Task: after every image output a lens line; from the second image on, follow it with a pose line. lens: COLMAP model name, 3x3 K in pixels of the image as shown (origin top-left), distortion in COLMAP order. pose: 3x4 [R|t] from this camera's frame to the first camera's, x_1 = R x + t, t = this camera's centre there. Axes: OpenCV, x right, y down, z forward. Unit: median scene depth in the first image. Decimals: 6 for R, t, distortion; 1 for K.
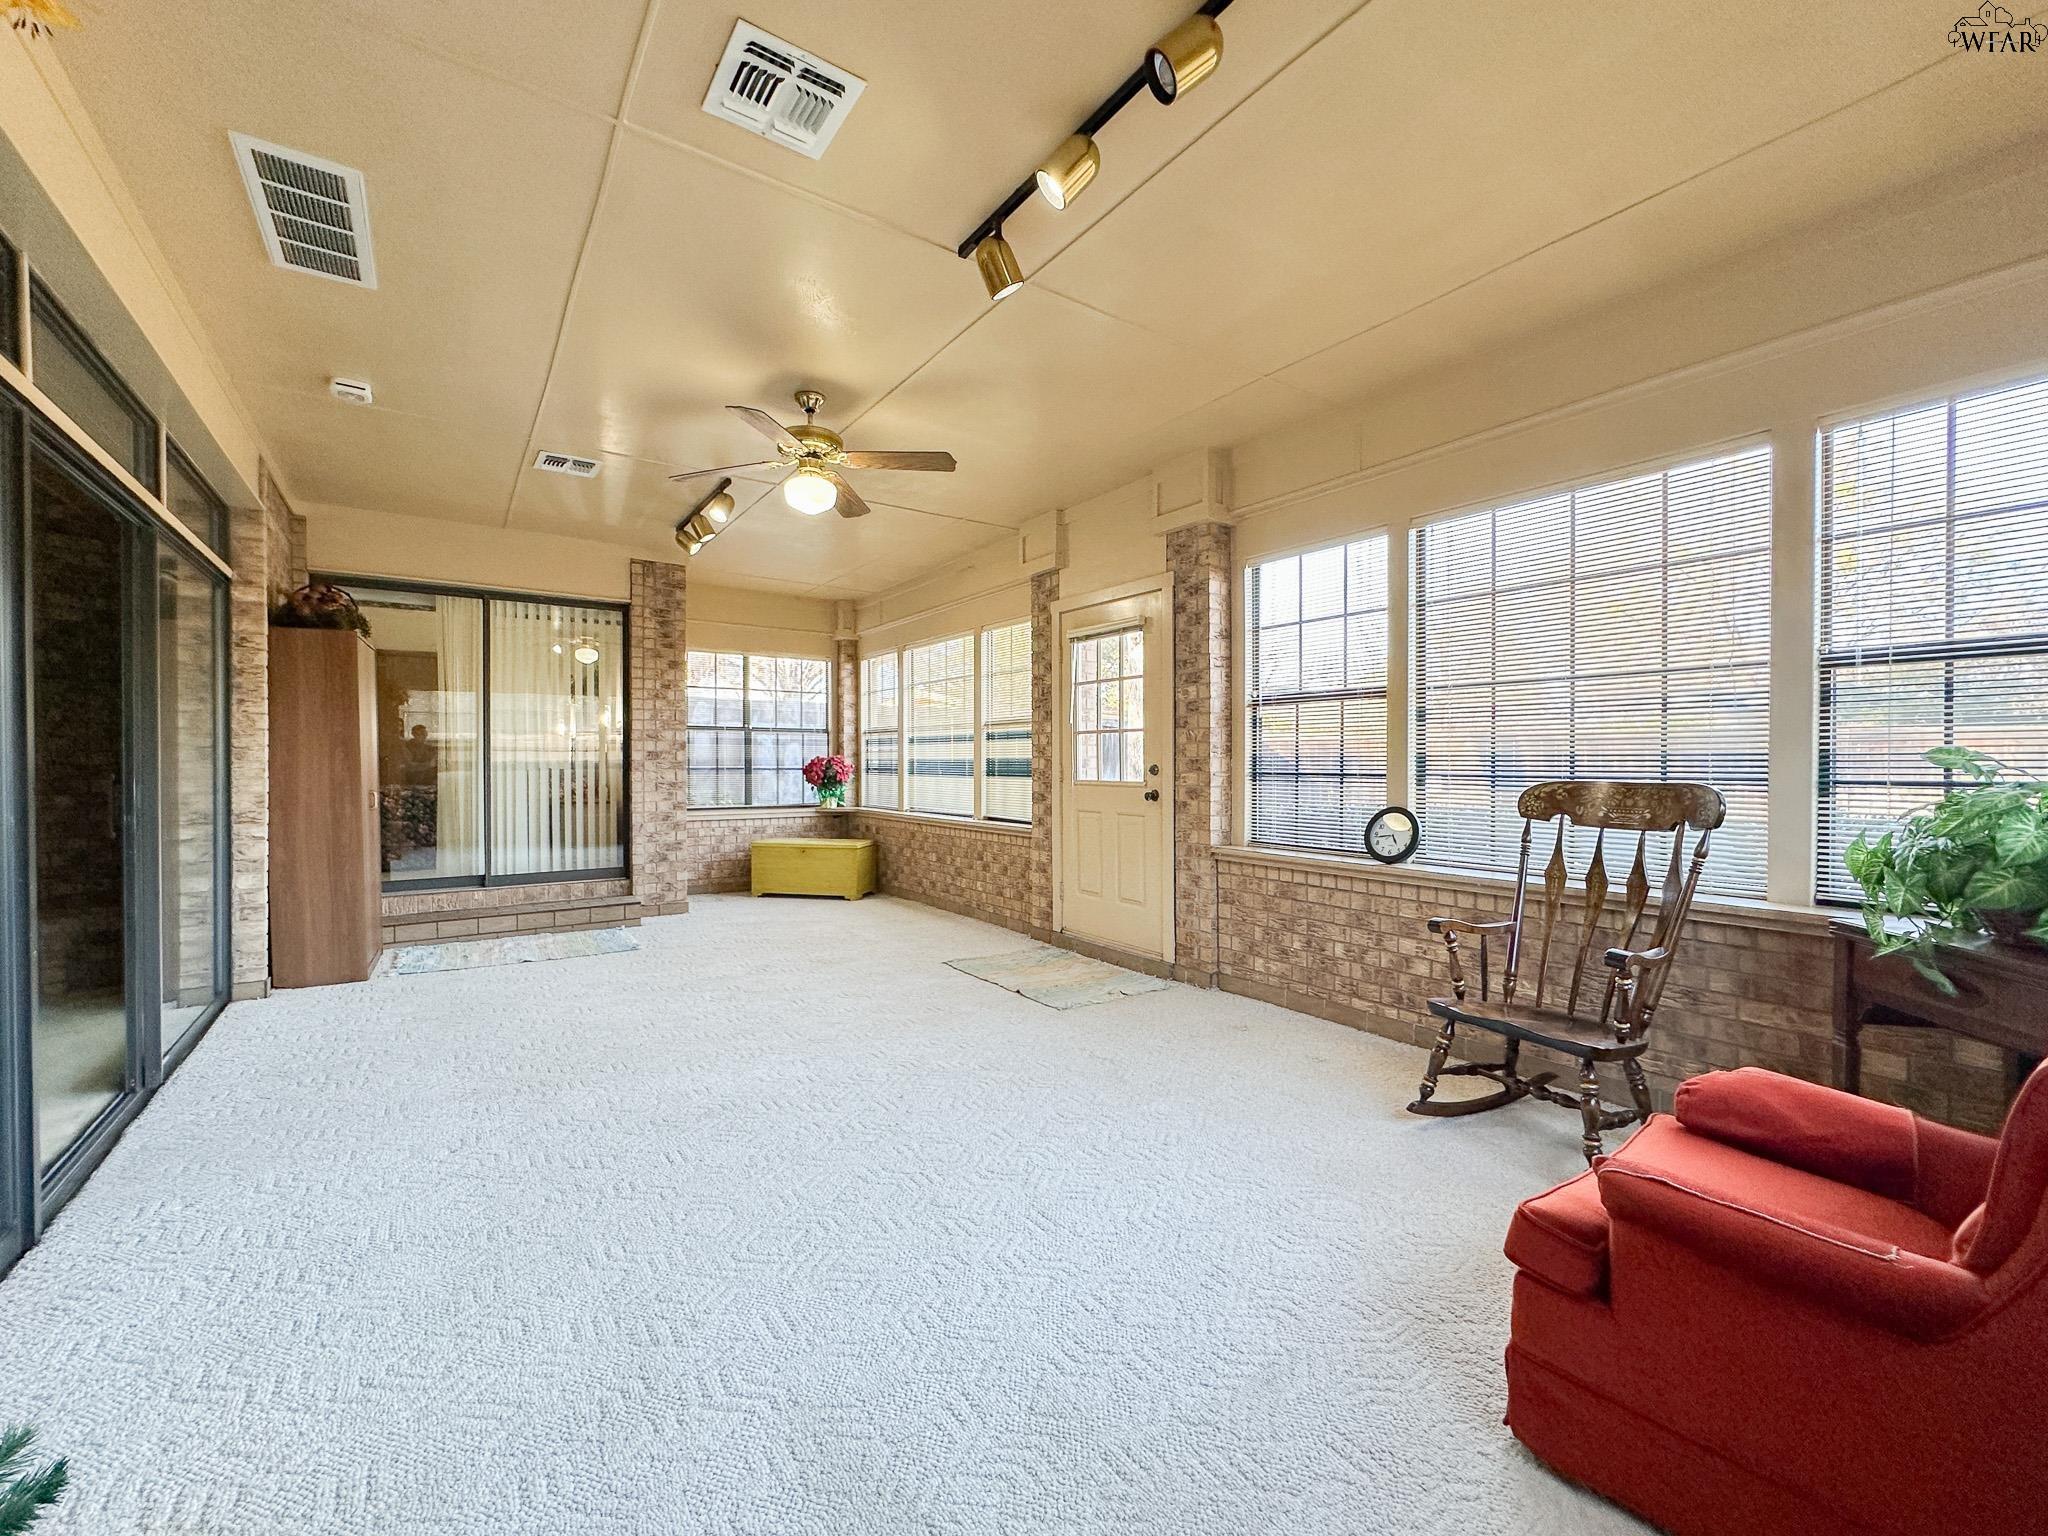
lens RADIAL K [[822.9, 0, 1020.5], [0, 822.9, 767.7], [0, 0, 1]] dist [-0.004785, 0.001101]
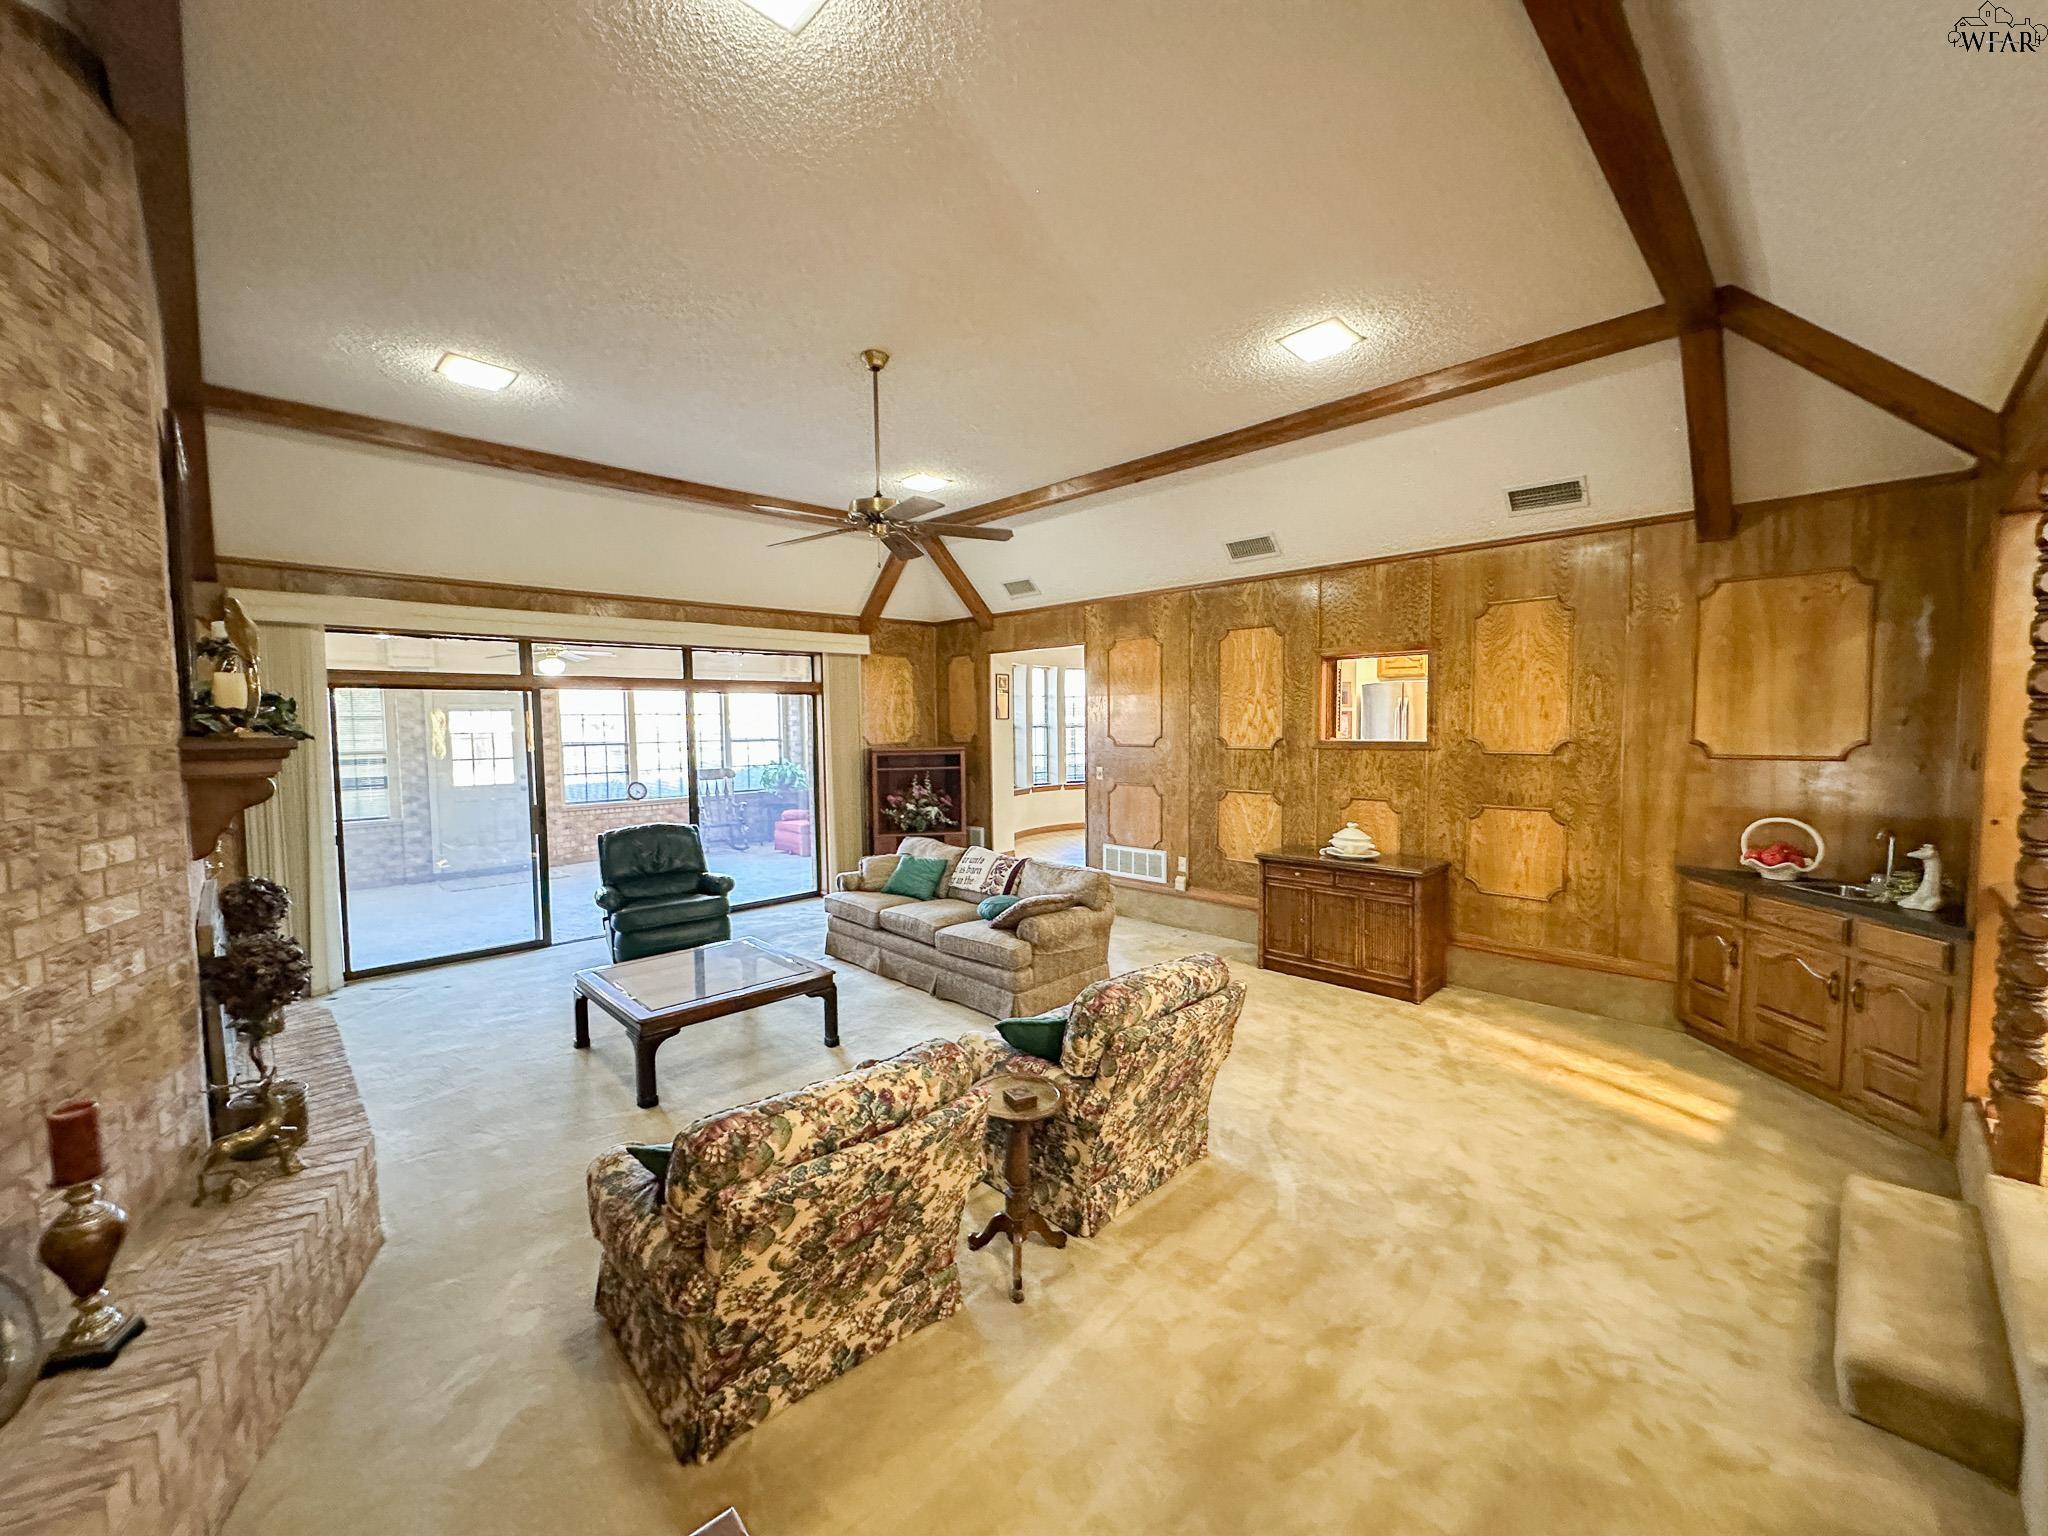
lens RADIAL K [[822.9, 0, 1020.5], [0, 822.9, 767.7], [0, 0, 1]] dist [-0.004785, 0.001101]
pose [[-0.153624, -0.054460, 0.986628, -1.838247], [0.019779, 0.998111, 0.058173, -0.102238], [-0.987931, 0.028451, -0.152256, 0.032551]]
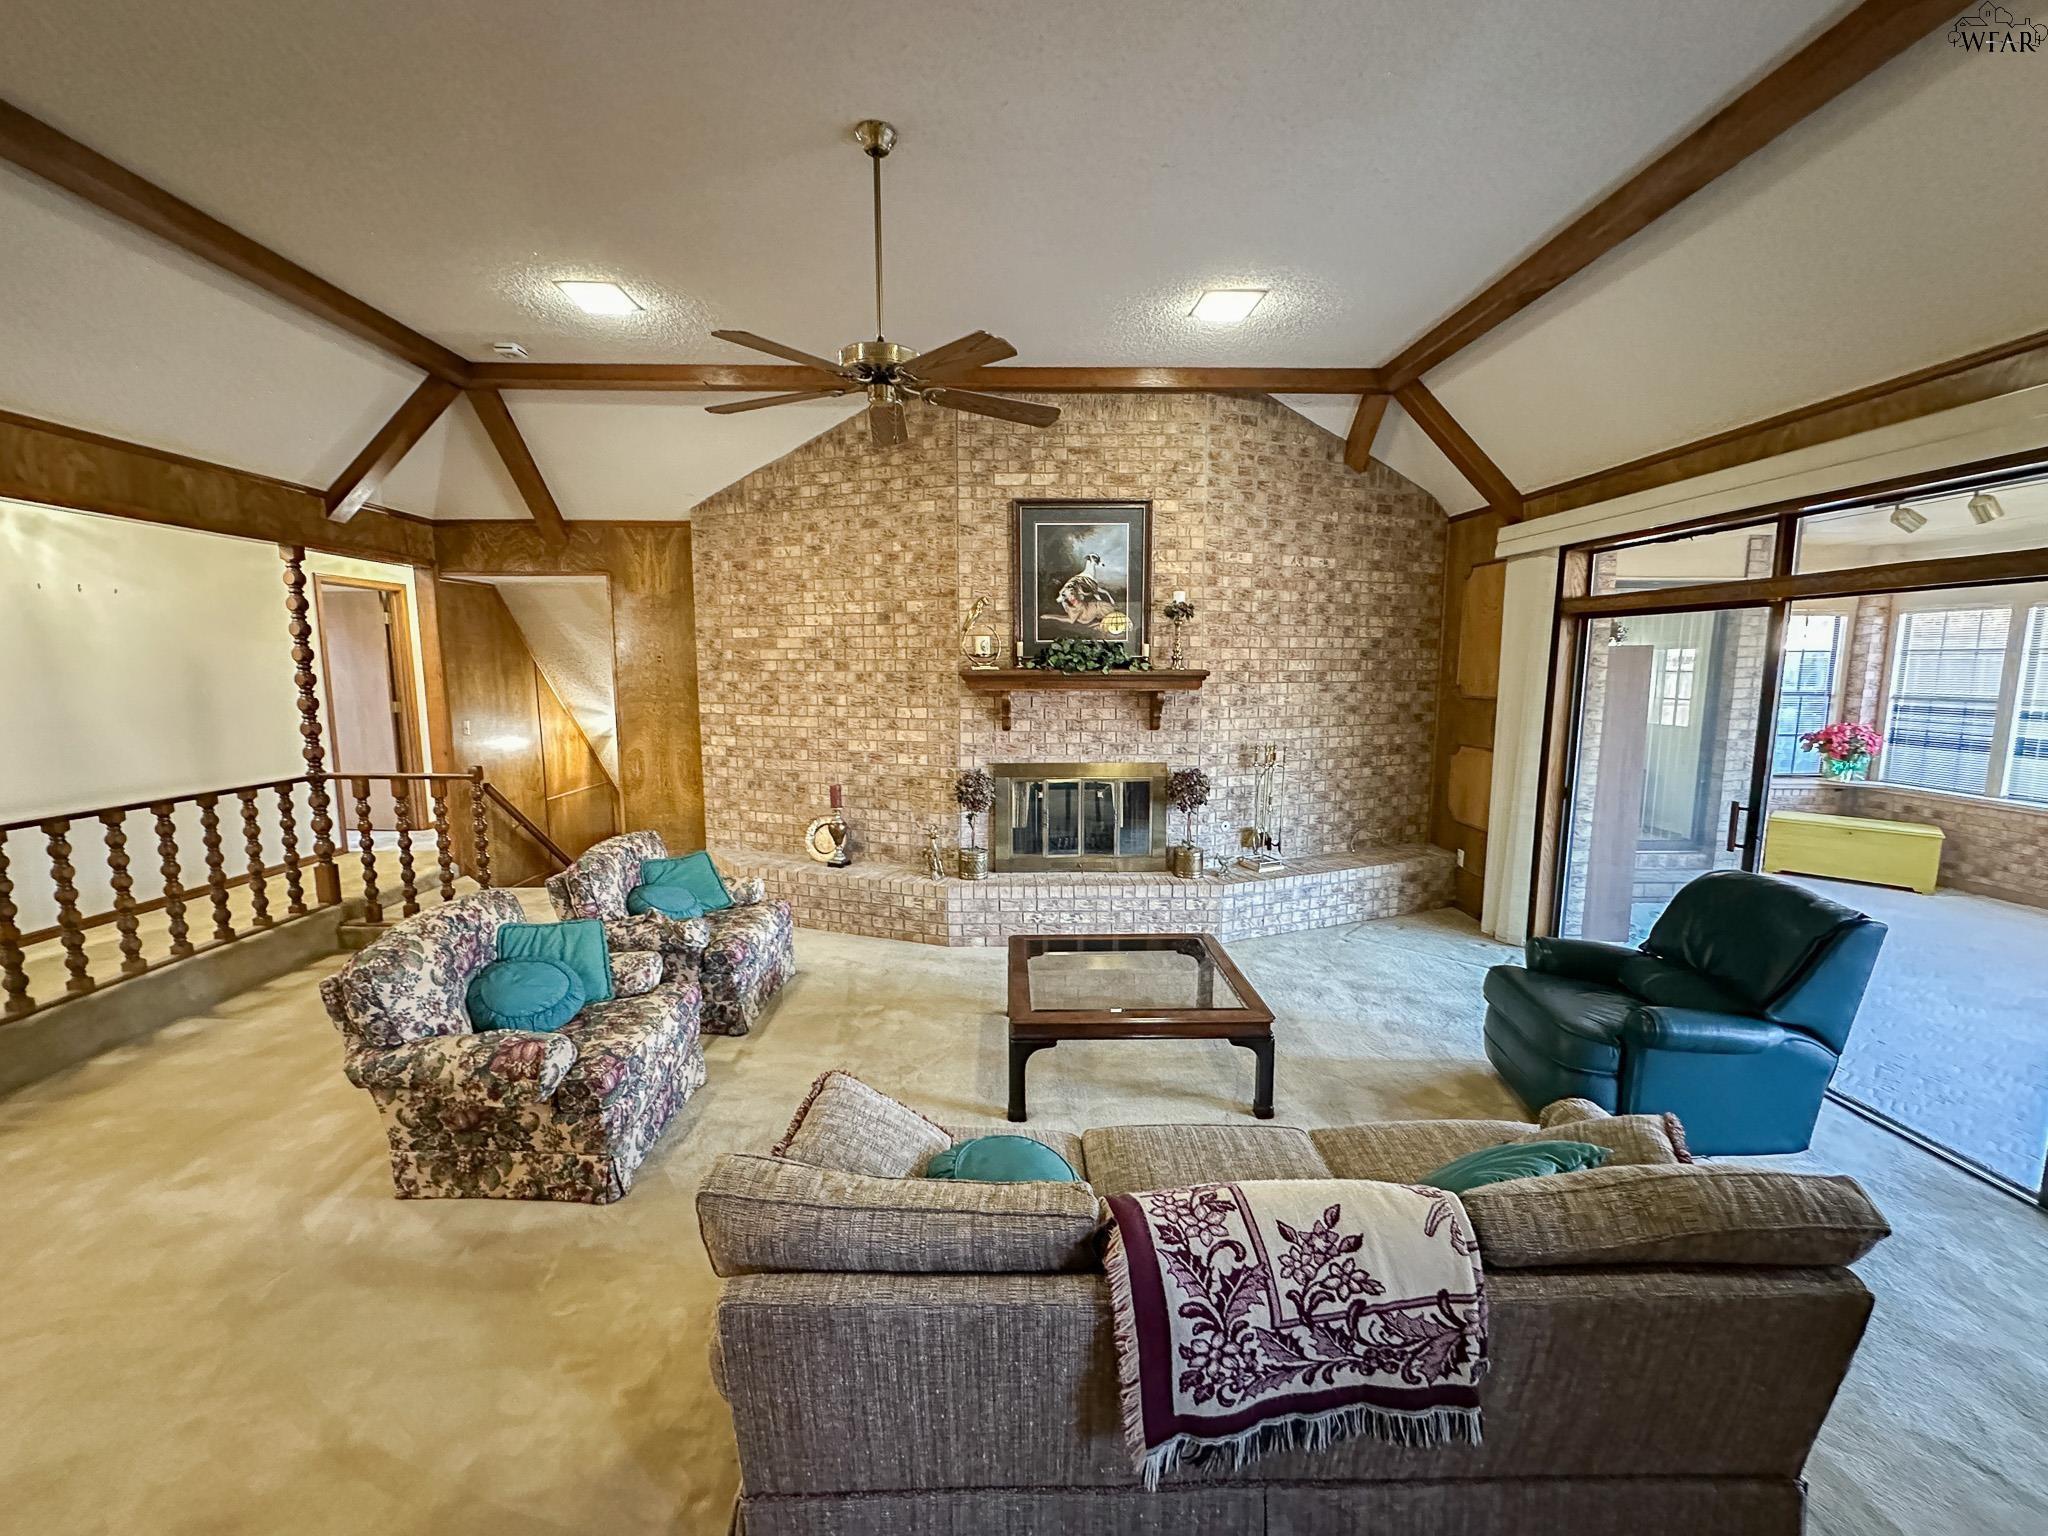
lens RADIAL K [[833.0, 0, 1020.5], [0, 833.0, 766.9], [0, 0, 1]] dist [-0.002976, -0.000359]
pose [[0.833343, 0.071420, -0.548122, -0.716511], [-0.006533, 0.992821, 0.119431, -0.103814], [0.552717, -0.095946, 0.827827, -0.368928]]
